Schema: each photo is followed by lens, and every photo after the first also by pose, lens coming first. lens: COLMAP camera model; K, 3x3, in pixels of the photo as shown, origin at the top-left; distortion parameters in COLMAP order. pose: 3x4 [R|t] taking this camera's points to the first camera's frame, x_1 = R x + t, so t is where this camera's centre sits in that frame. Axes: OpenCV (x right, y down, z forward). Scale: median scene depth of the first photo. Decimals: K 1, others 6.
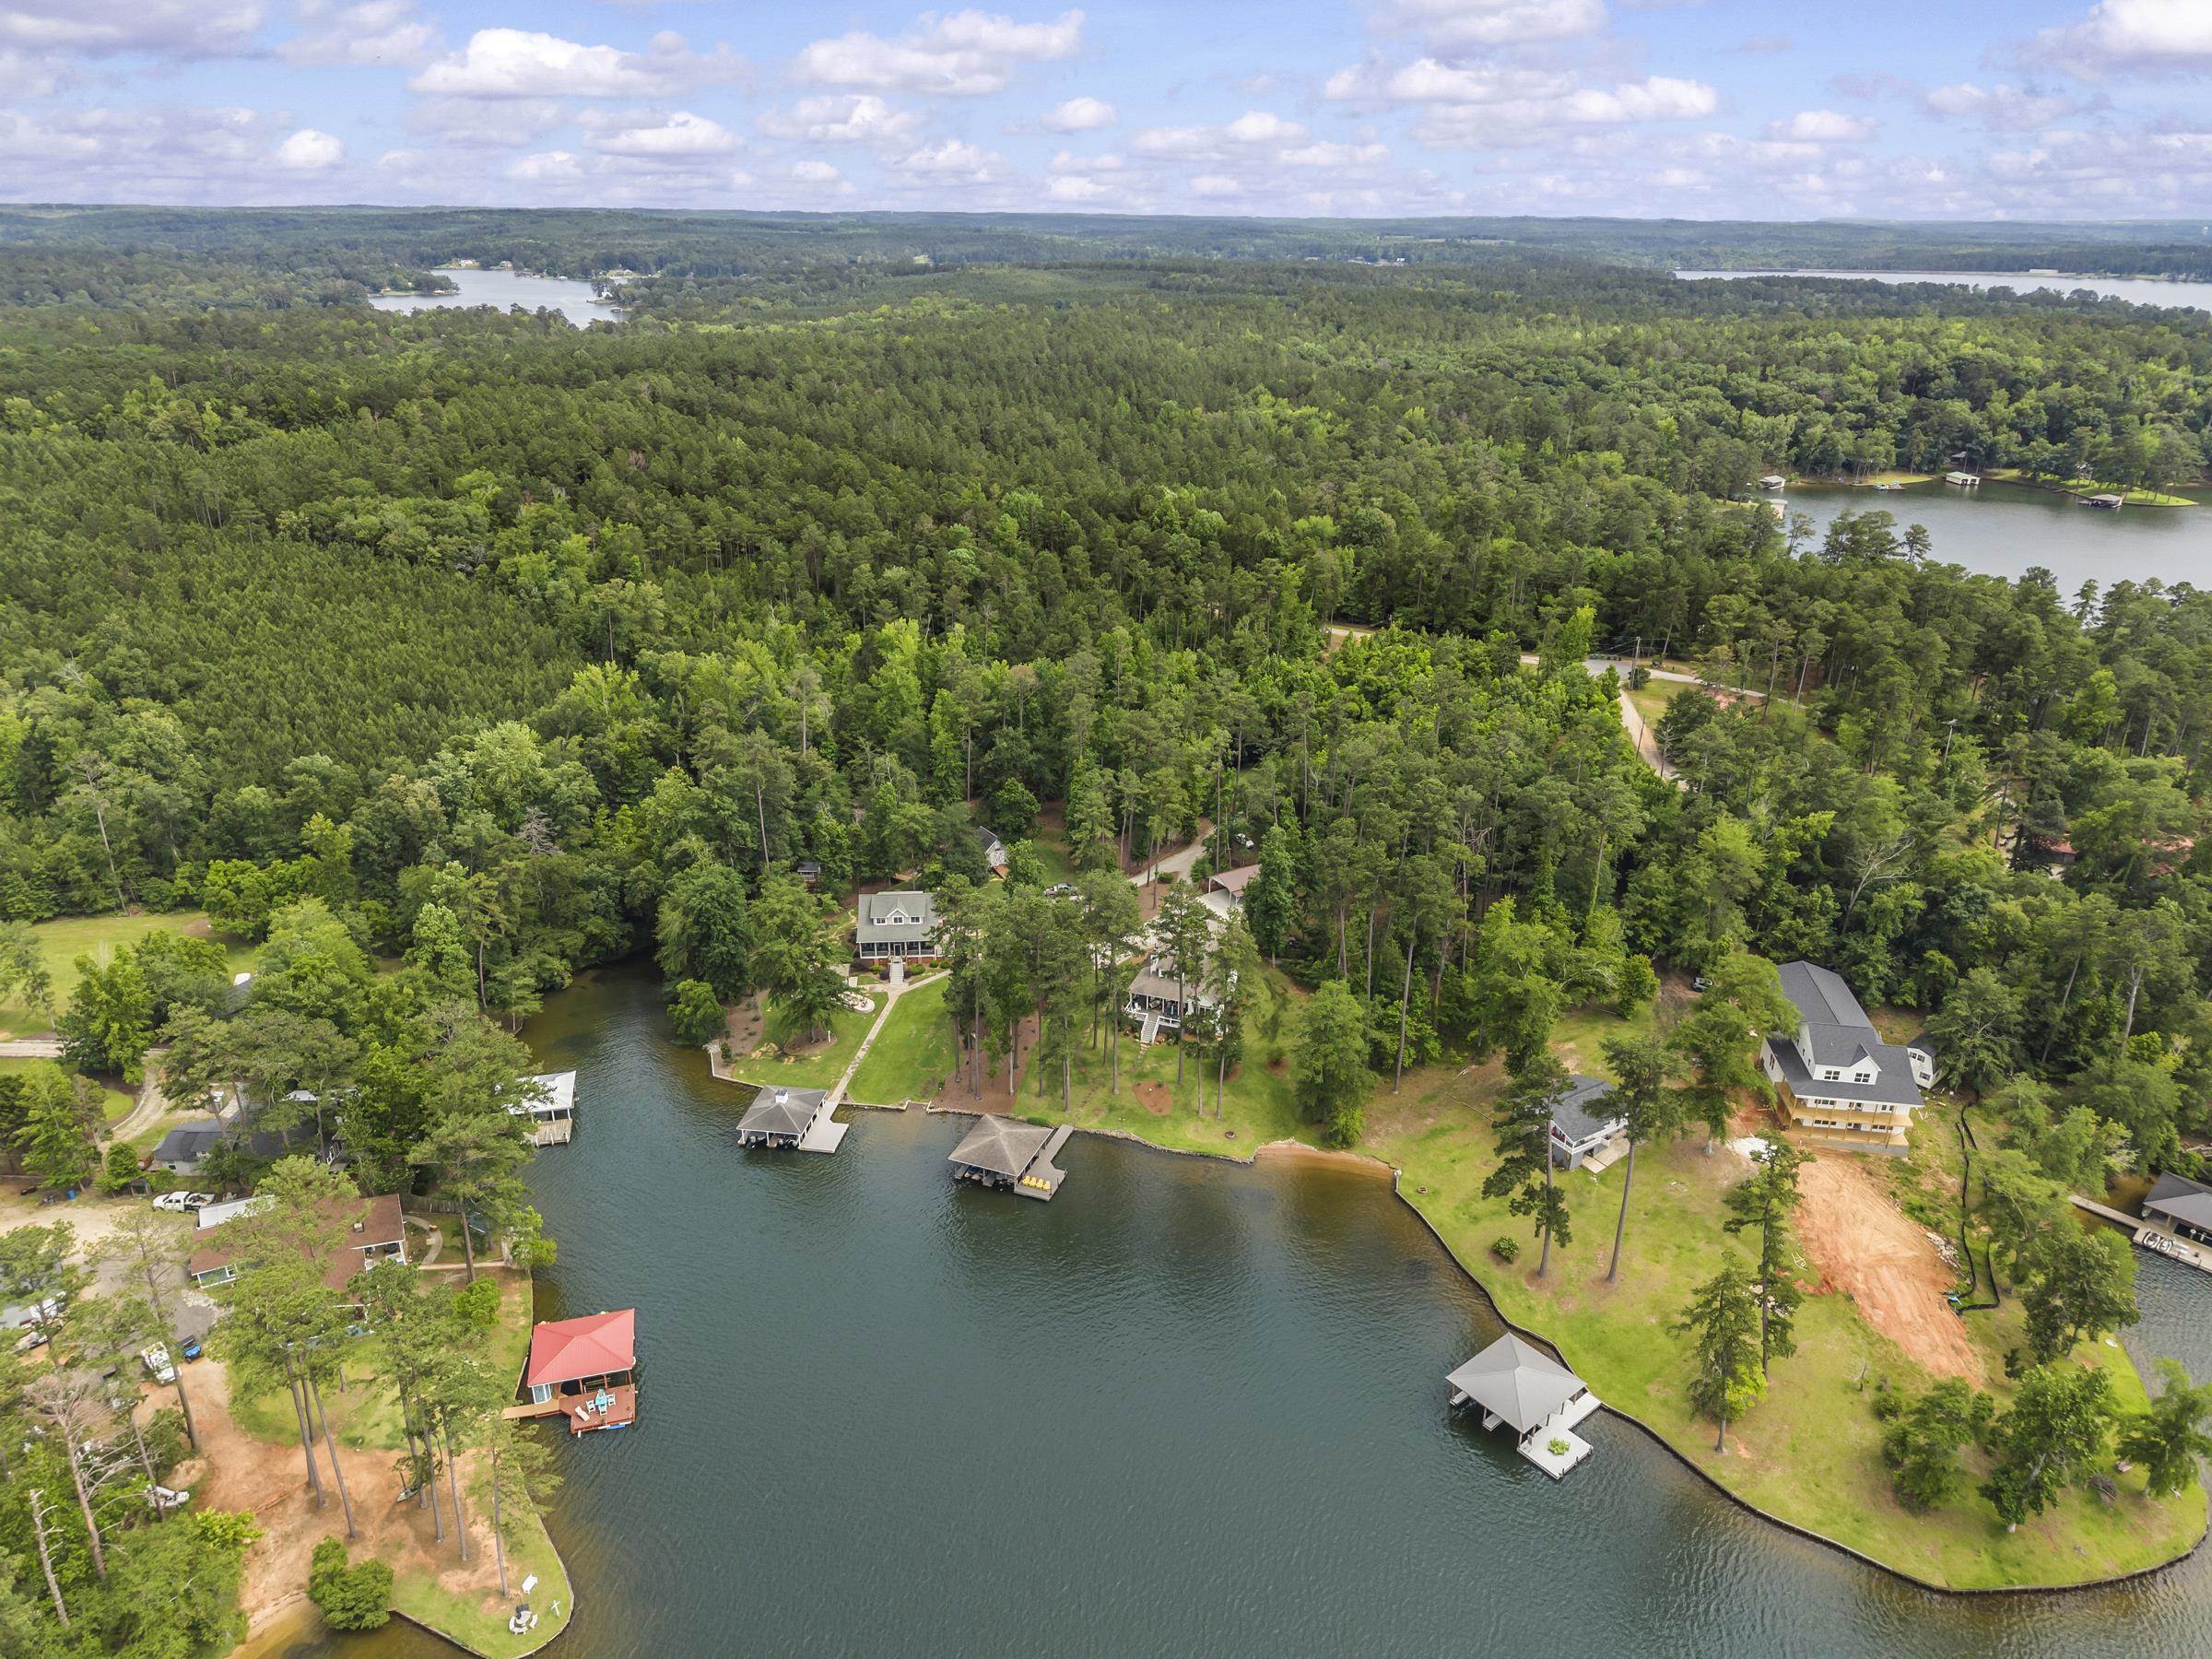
lens RADIAL K [[1481.8, 0, 1106.0], [0, 1481.8, 829.5], [0, 0, 1]] dist [0.027995, -0.026480]
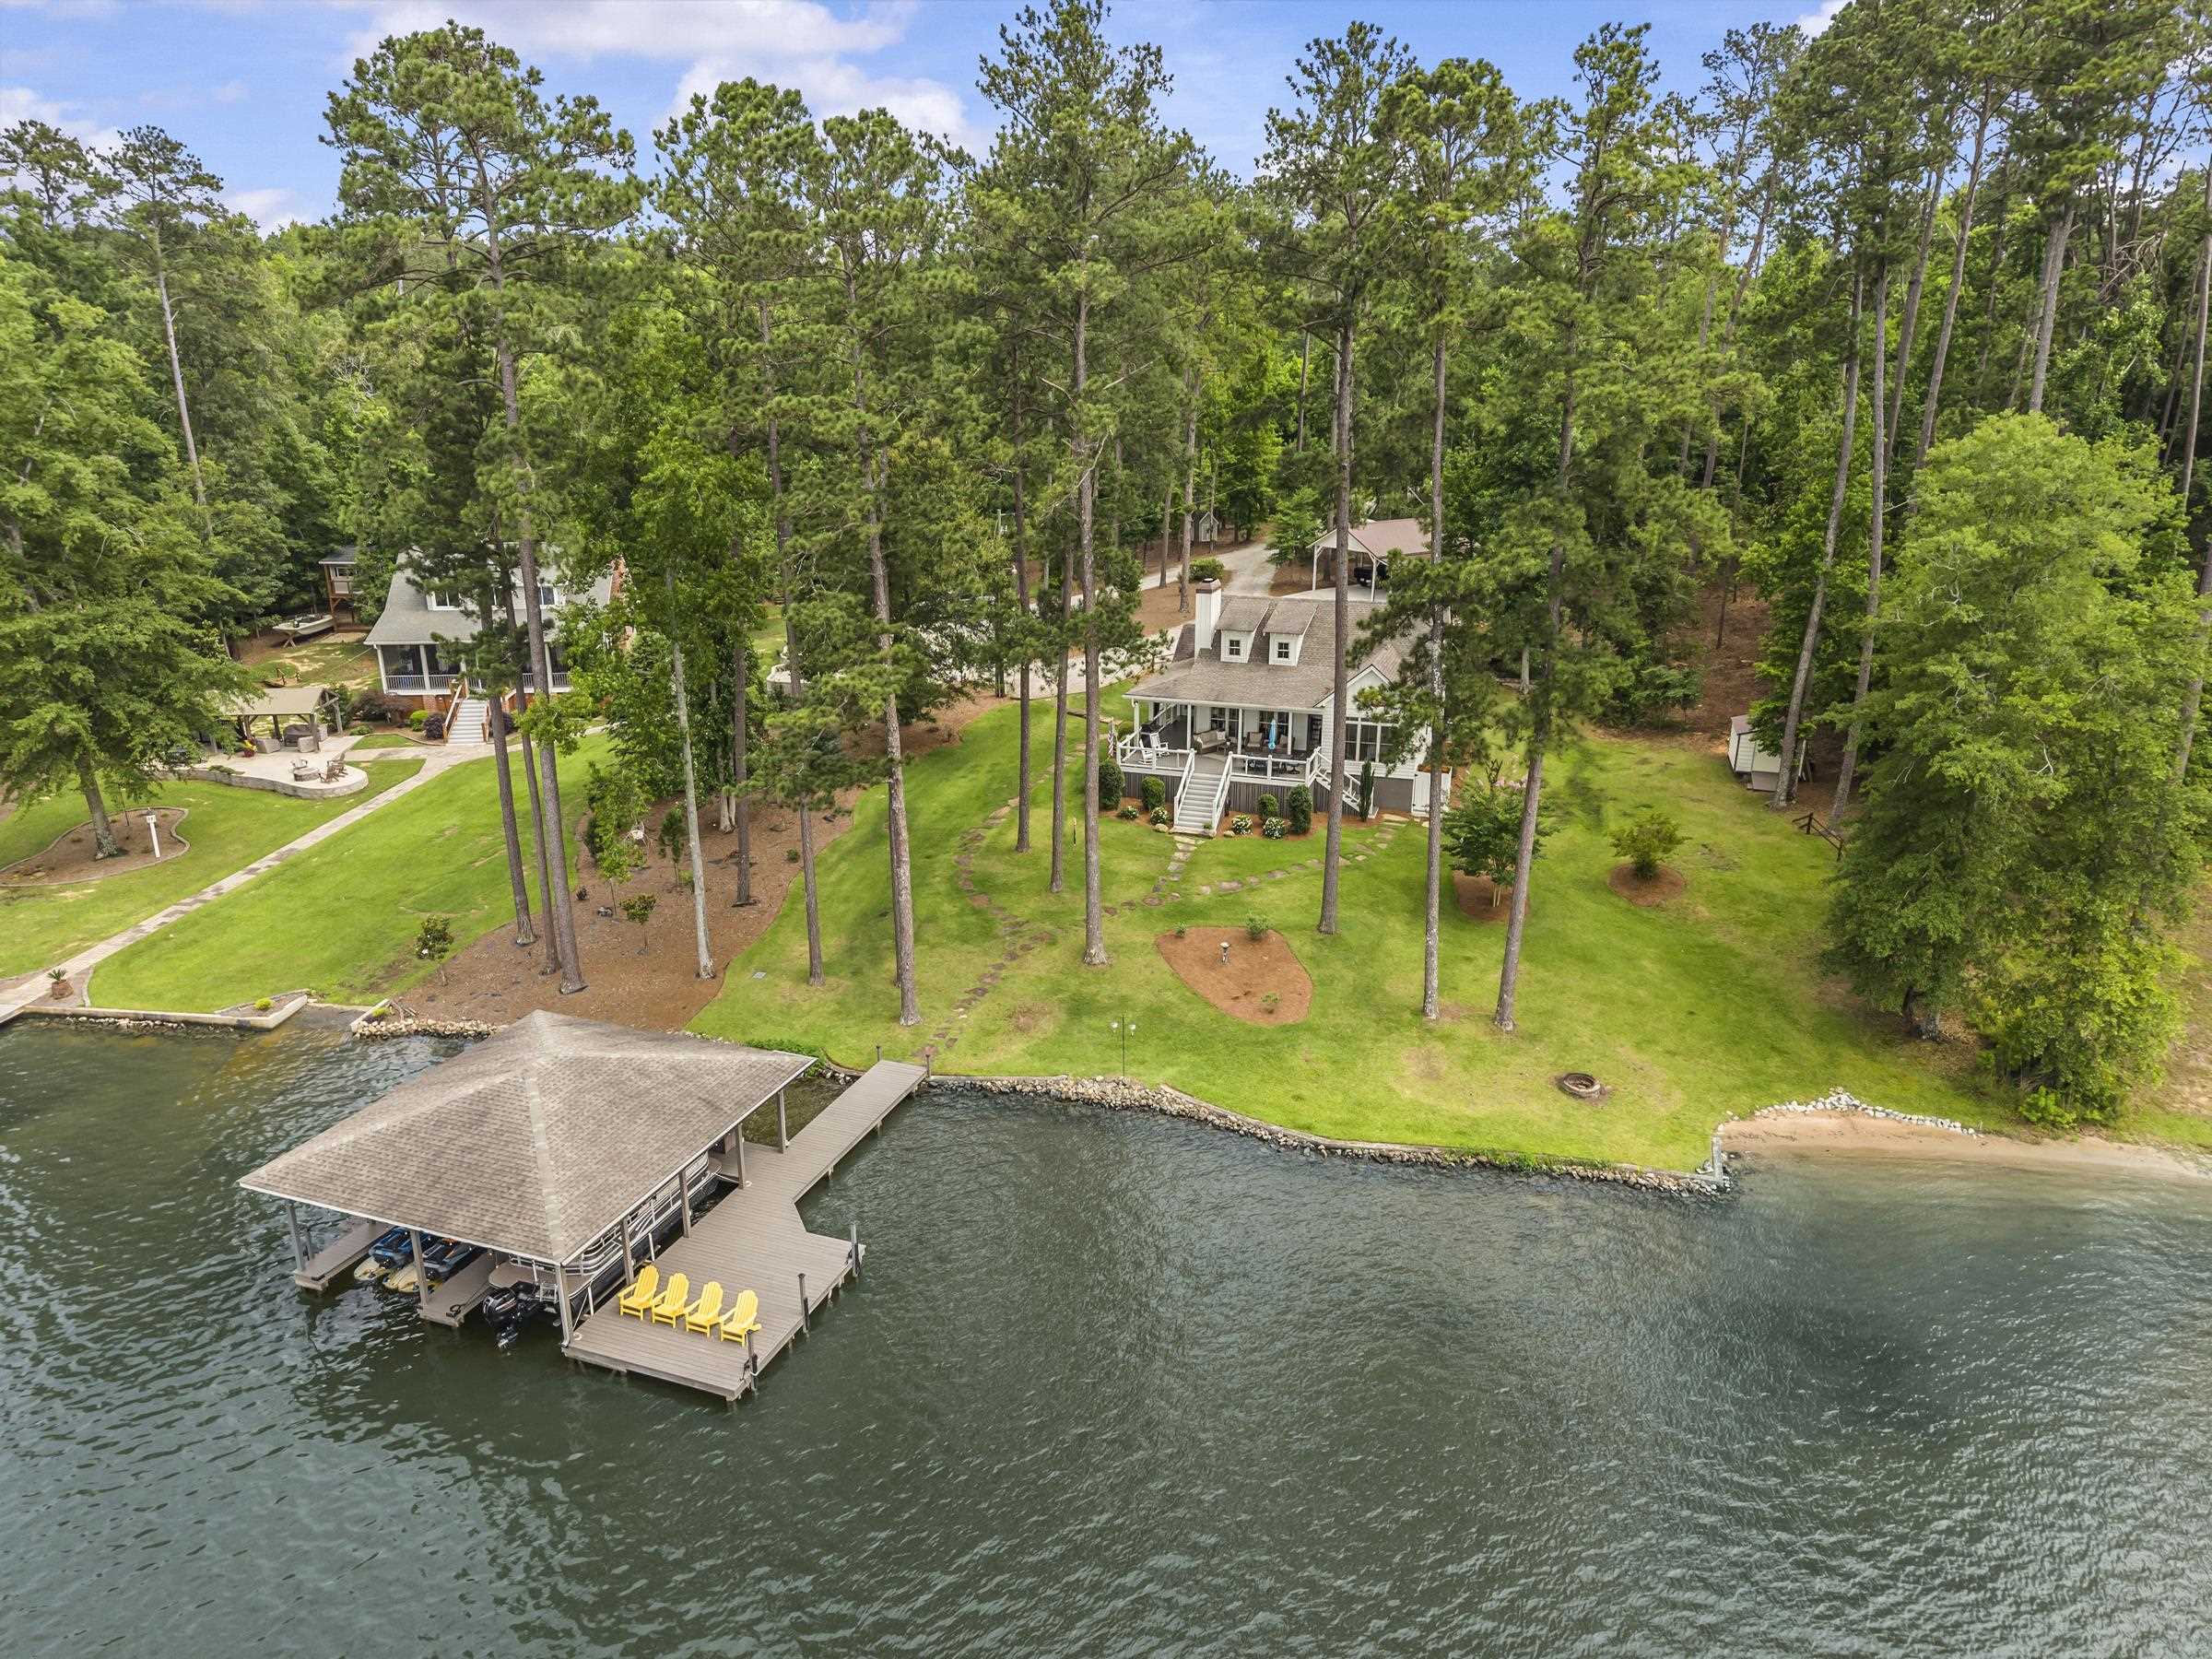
lens RADIAL K [[1491.1, 0, 1106.0], [0, 1491.1, 829.5], [0, 0, 1]] dist [0.038493, -0.002343]
pose [[0.999698, -0.006593, 0.023657, 0.001698], [0.008484, 0.996698, -0.080758, 0.131222], [-0.023047, 0.080934, 0.996453, 0.543219]]
